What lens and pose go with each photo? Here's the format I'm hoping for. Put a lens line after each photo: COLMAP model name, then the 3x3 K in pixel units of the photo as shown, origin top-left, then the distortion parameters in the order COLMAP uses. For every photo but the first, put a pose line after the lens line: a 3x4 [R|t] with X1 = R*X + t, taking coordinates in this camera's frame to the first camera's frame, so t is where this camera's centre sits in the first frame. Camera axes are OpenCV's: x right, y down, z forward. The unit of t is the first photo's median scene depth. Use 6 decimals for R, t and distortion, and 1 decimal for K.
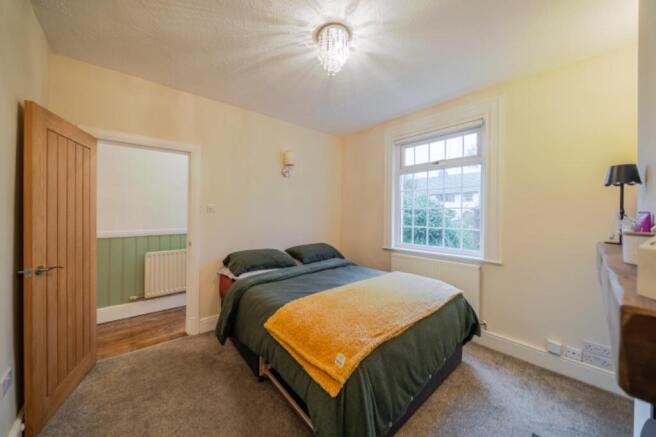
lens RADIAL K [[229.0, 0, 324.0], [0, 229.0, 214.5], [0, 0, 1]] dist [-0.002605, -0.000034]
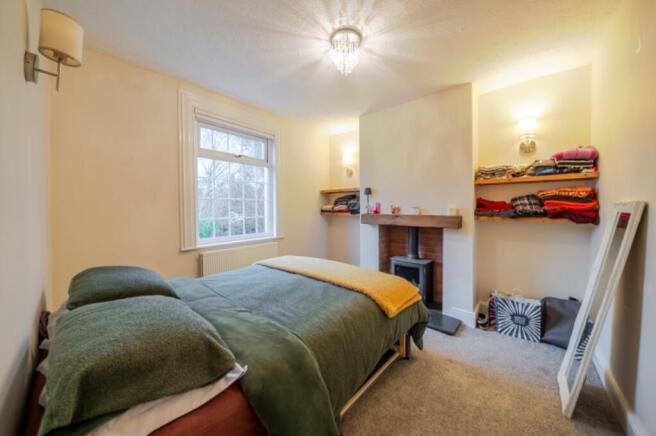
lens RADIAL K [[229.0, 0, 329.2], [0, 229.0, 211.0], [0, 0, 1]] dist [-0.002605, -0.000034]
pose [[-0.138713, -0.022599, 0.990075, -0.646140], [0.008551, 0.999675, 0.024016, 0.004459], [-0.990296, 0.011798, -0.138475, 0.766757]]
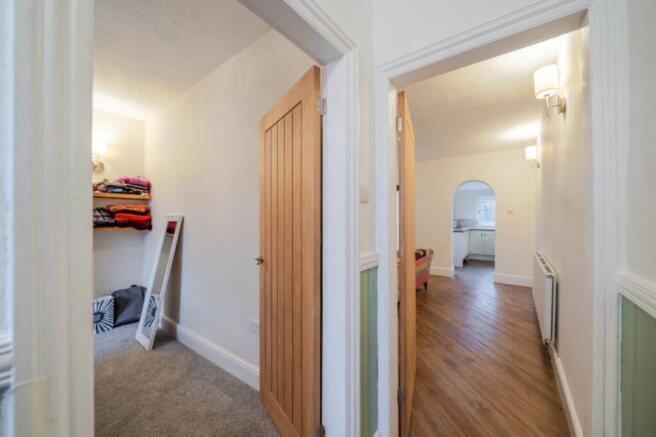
lens RADIAL K [[232.7, 0, 347.2], [0, 232.7, 215.5], [0, 0, 1]] dist [0.001229, 0.000053]
pose [[-0.969732, -0.008491, -0.244024, -0.699766], [-0.006185, 0.999929, -0.010213, 0.007485], [0.244093, -0.008395, -0.969715, 1.174979]]
